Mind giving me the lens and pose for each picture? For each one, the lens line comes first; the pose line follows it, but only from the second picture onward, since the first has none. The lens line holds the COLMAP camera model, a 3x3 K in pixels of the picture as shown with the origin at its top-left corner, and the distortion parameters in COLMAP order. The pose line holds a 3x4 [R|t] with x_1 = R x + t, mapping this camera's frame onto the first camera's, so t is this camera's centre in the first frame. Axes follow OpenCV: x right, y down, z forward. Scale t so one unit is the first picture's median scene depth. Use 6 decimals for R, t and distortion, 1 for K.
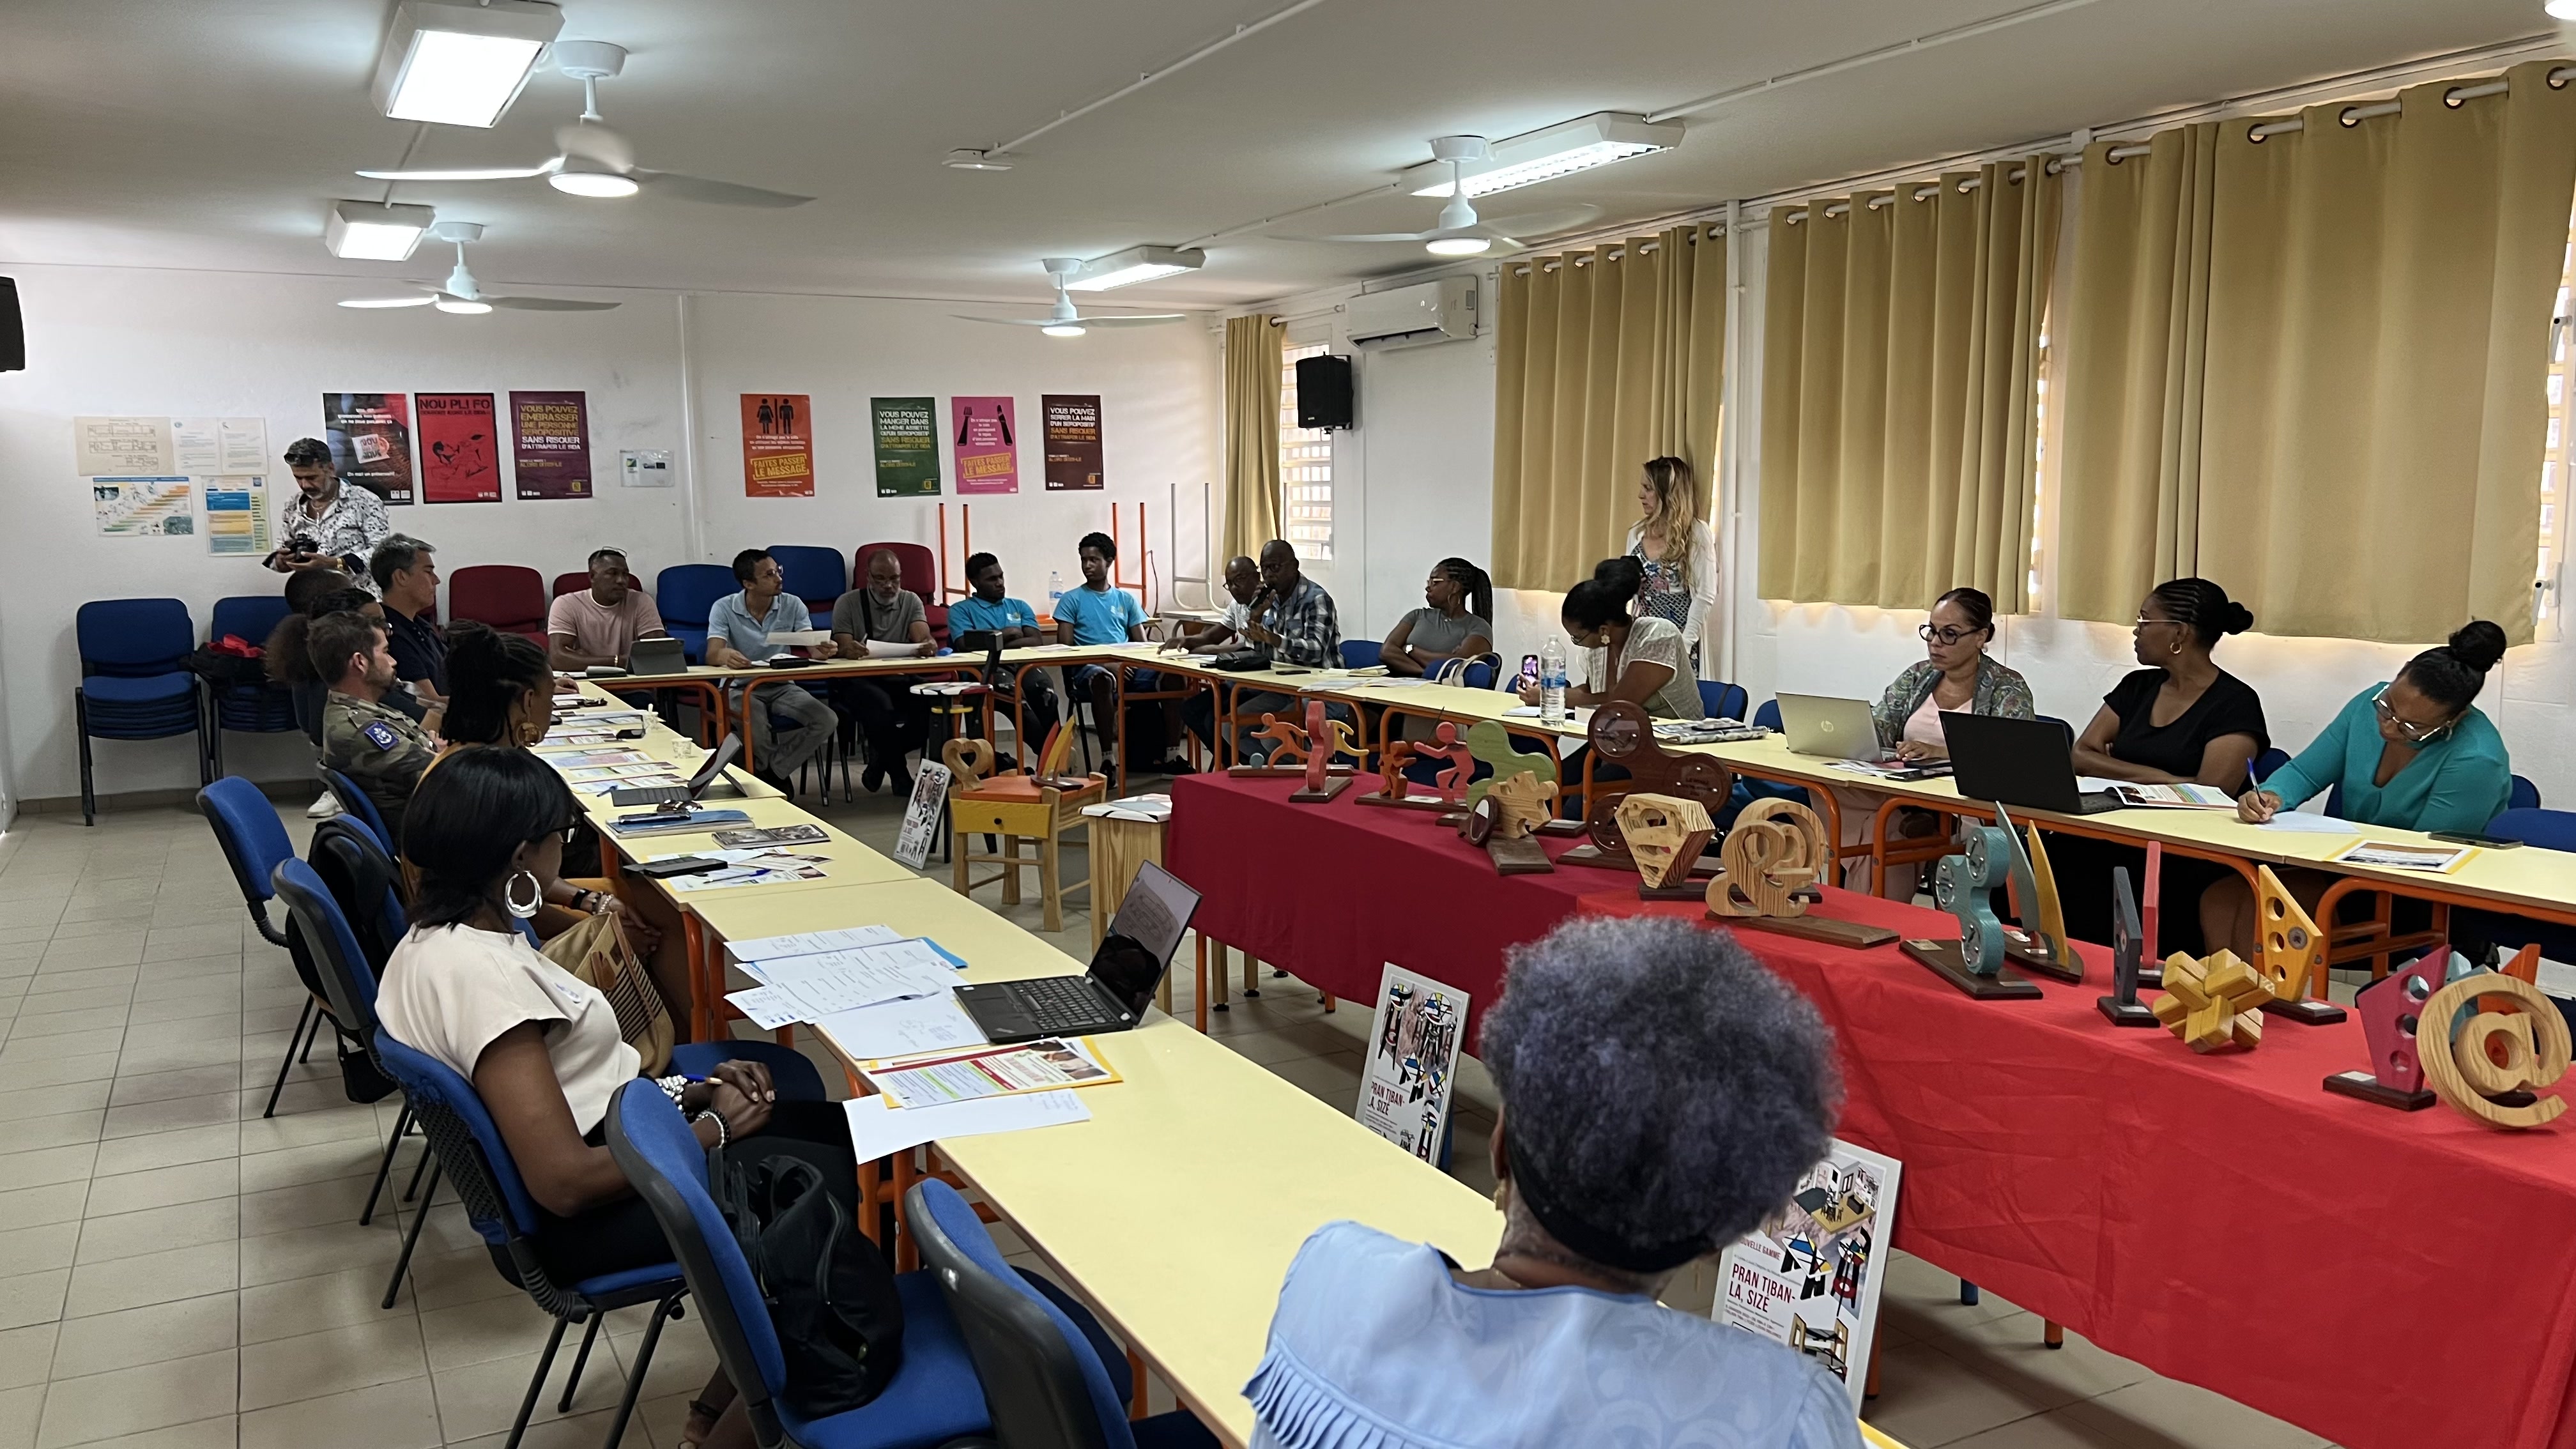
lens RADIAL K [[1939.9, 0, 1290.4], [0, 1939.9, 743.3], [0, 0, 1]] dist [0.043729, -0.072437]
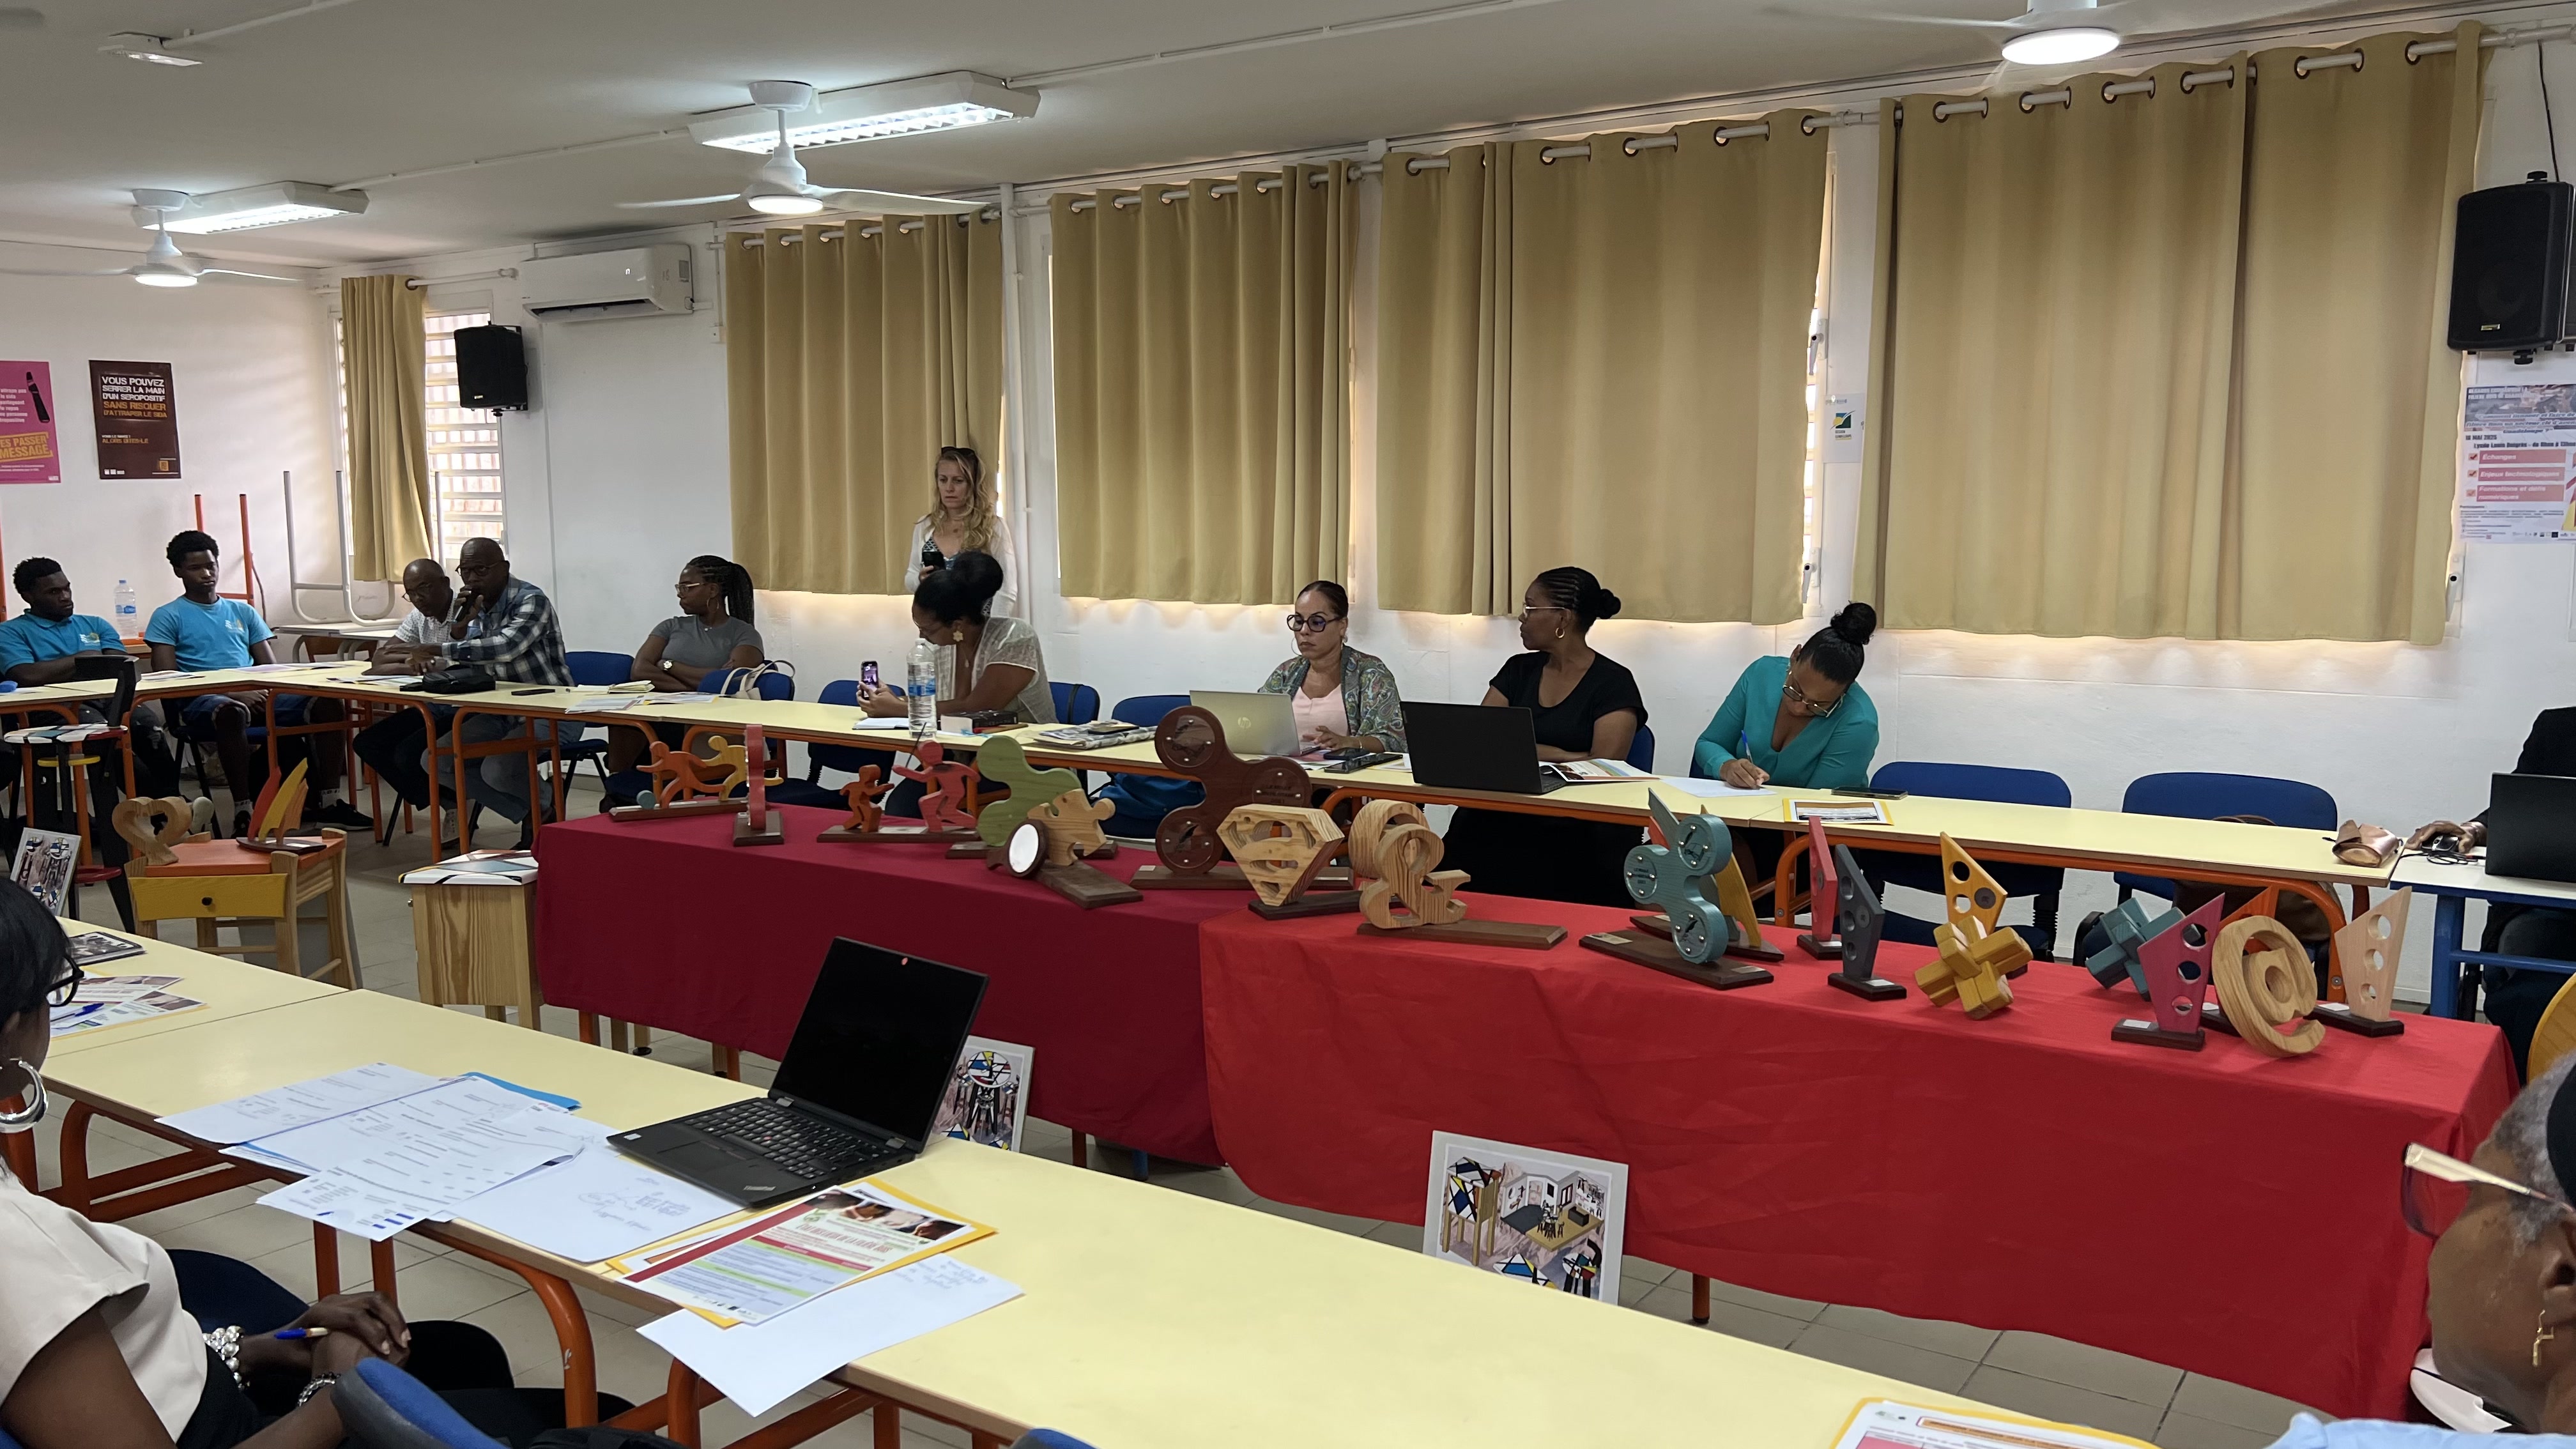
lens RADIAL K [[1939.9, 0, 1301.8], [0, 1939.9, 725.5], [0, 0, 1]] dist [0.043729, -0.072437]
pose [[0.878639, -0.052652, 0.474575, -0.157229], [0.056976, 0.998362, 0.005277, -0.010455], [-0.474075, 0.022403, 0.880199, 0.122989]]
